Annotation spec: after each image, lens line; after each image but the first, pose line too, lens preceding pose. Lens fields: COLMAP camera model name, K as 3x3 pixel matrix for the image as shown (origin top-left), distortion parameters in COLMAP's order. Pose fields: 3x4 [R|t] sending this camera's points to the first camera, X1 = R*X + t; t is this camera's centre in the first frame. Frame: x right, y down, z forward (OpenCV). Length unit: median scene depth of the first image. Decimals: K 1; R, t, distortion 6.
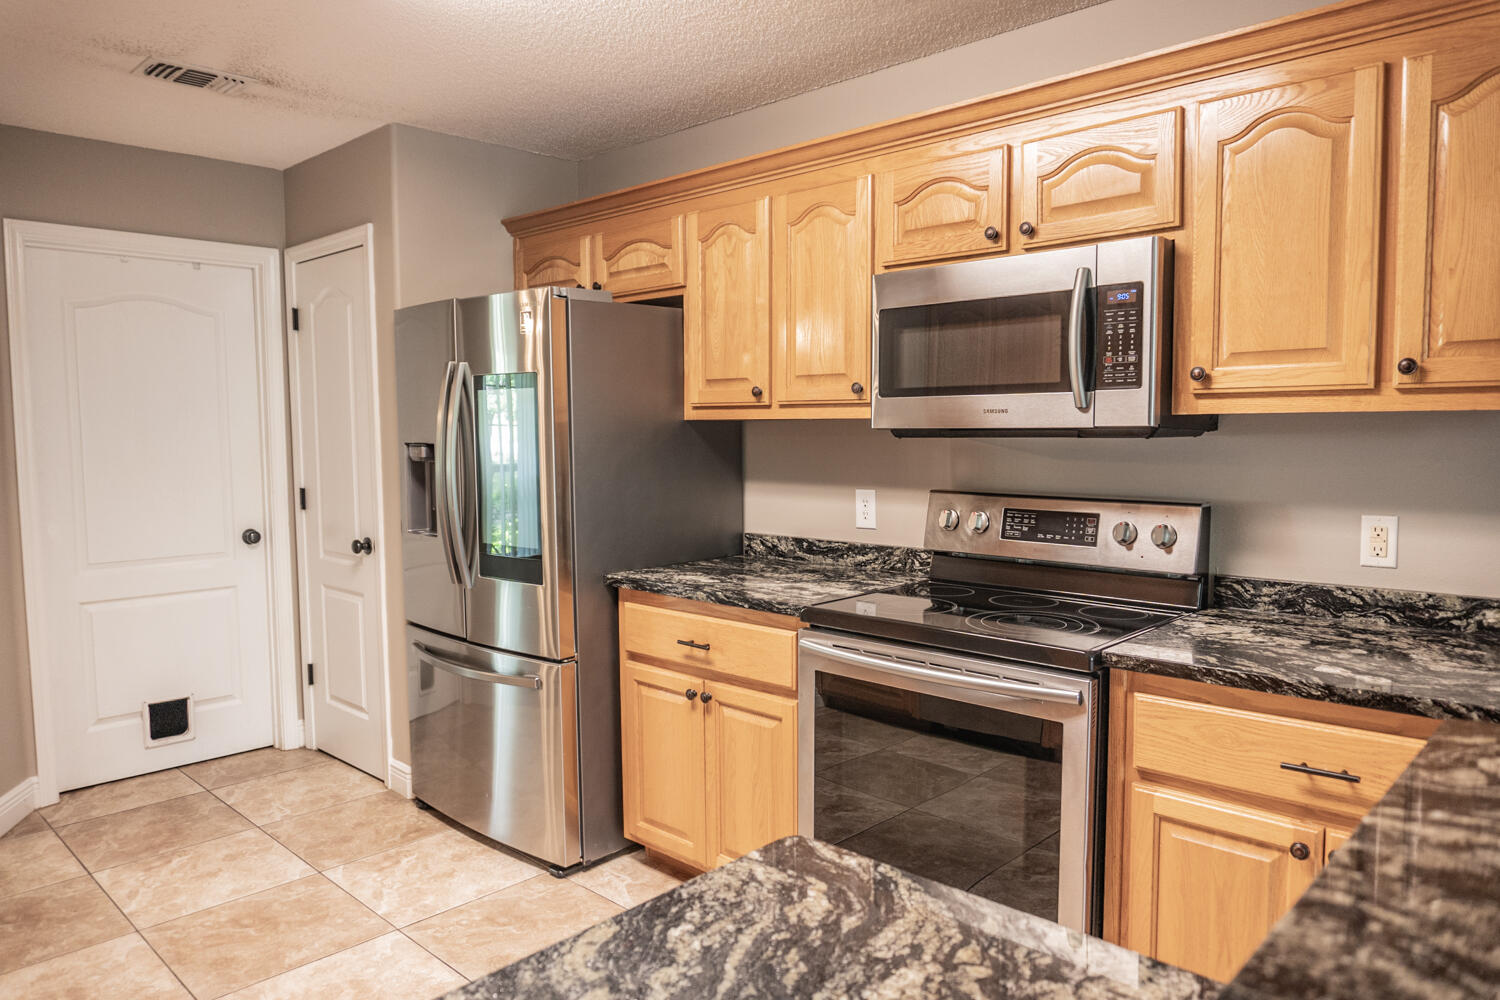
lens RADIAL K [[1000.5, 0, 744.2], [0, 1000.5, 501.5], [0, 0, 1]] dist [-0.026634, -0.003024]
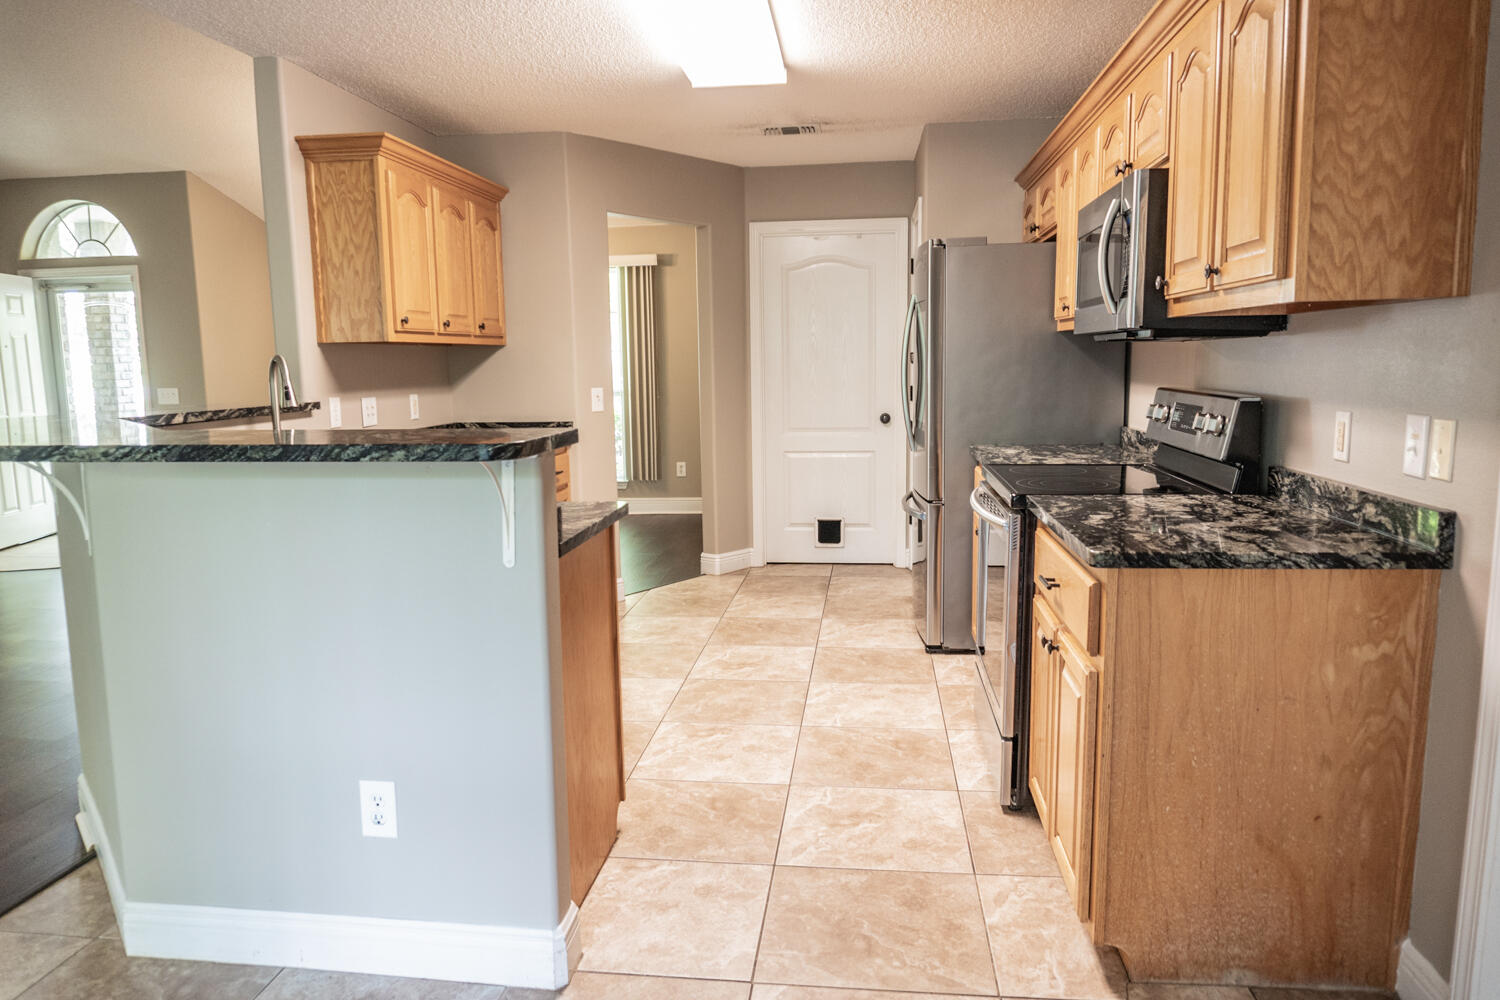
lens RADIAL K [[1000.5, 0, 744.2], [0, 1000.5, 501.5], [0, 0, 1]] dist [-0.026634, -0.003024]
pose [[0.602516, 0.112366, -0.790157, 0.773915], [-0.054383, 0.993519, 0.099816, 0.028611], [0.796252, -0.017170, 0.604722, -0.086208]]
